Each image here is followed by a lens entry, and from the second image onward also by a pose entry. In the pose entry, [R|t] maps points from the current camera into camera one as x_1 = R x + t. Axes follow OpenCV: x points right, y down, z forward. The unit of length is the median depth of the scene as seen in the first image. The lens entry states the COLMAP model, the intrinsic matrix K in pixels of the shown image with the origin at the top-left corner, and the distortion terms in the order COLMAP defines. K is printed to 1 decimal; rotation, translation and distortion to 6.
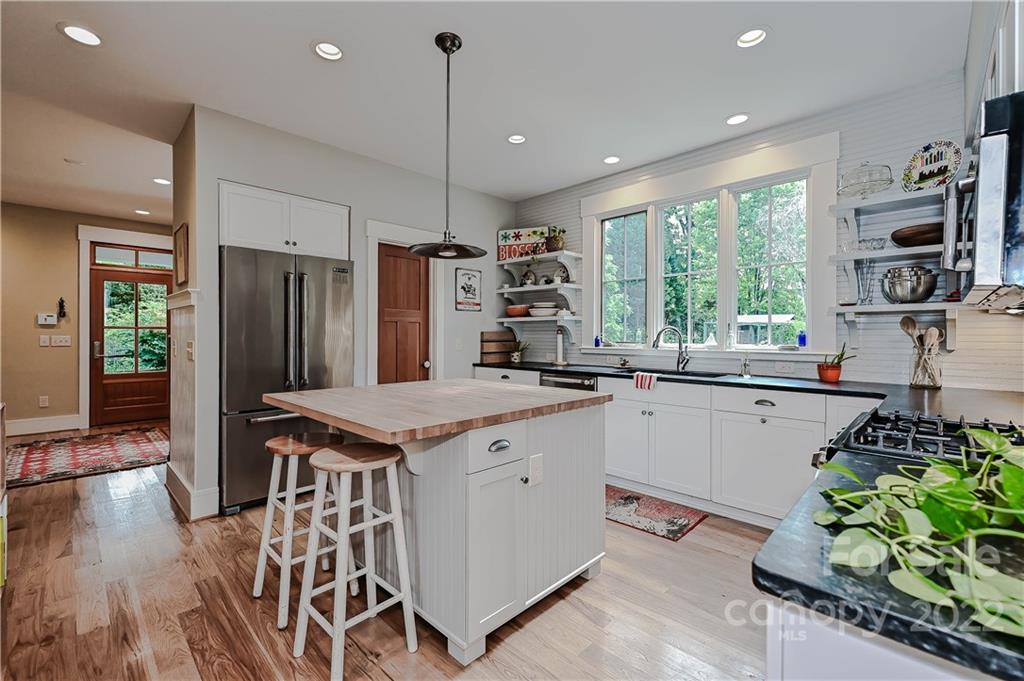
lens RADIAL K [[437.1, 0, 510.7], [0, 437.1, 335.3], [0, 0, 1]] dist [-0.001466, -0.000112]
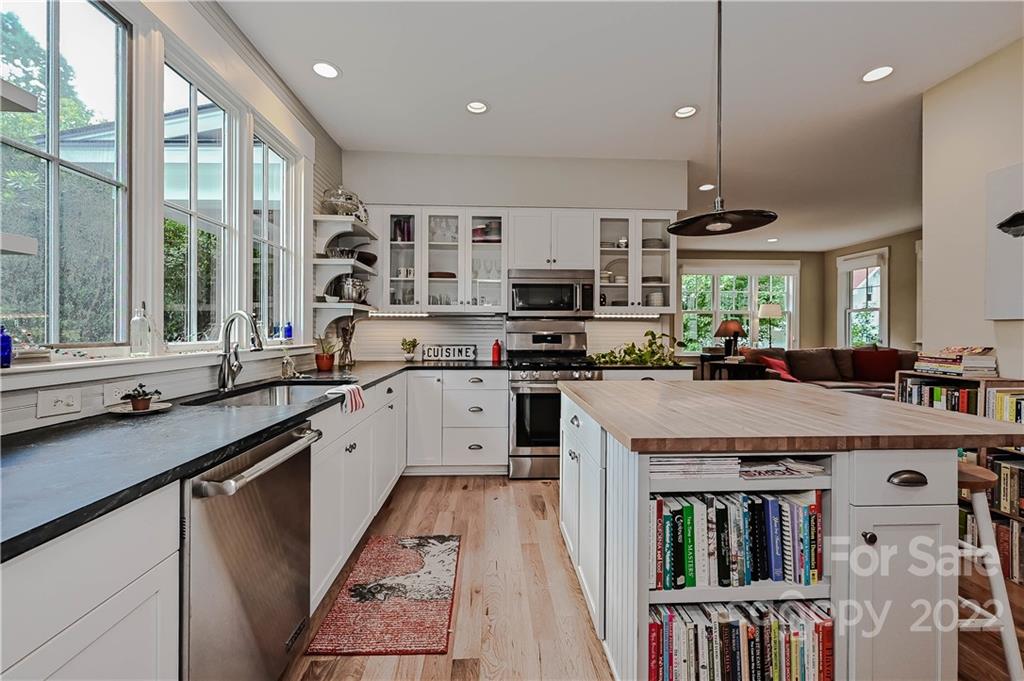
lens RADIAL K [[409.1, 0, 509.9], [0, 409.1, 334.3], [0, 0, 1]] dist [-0.012220, 0.000019]
pose [[-0.732225, -0.010202, 0.680987, -0.295417], [-0.004465, 0.999938, 0.010179, 0.003891], [-0.681048, 0.004413, -0.732225, 1.427692]]
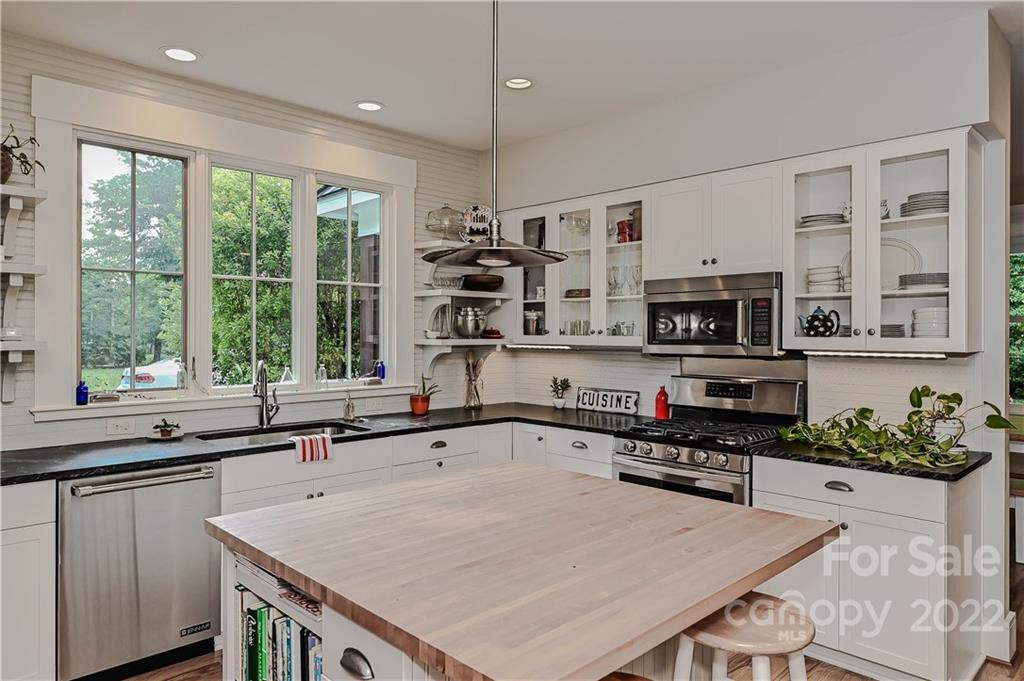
lens RADIAL K [[665.2, 0, 509.3], [0, 665.2, 332.3], [0, 0, 1]] dist [0.001958, -0.000158]
pose [[0.024422, 0.000188, 0.999702, -0.766622], [-0.001833, 0.999998, -0.000144, -0.078329], [-0.999700, -0.001829, 0.024423, 0.759407]]
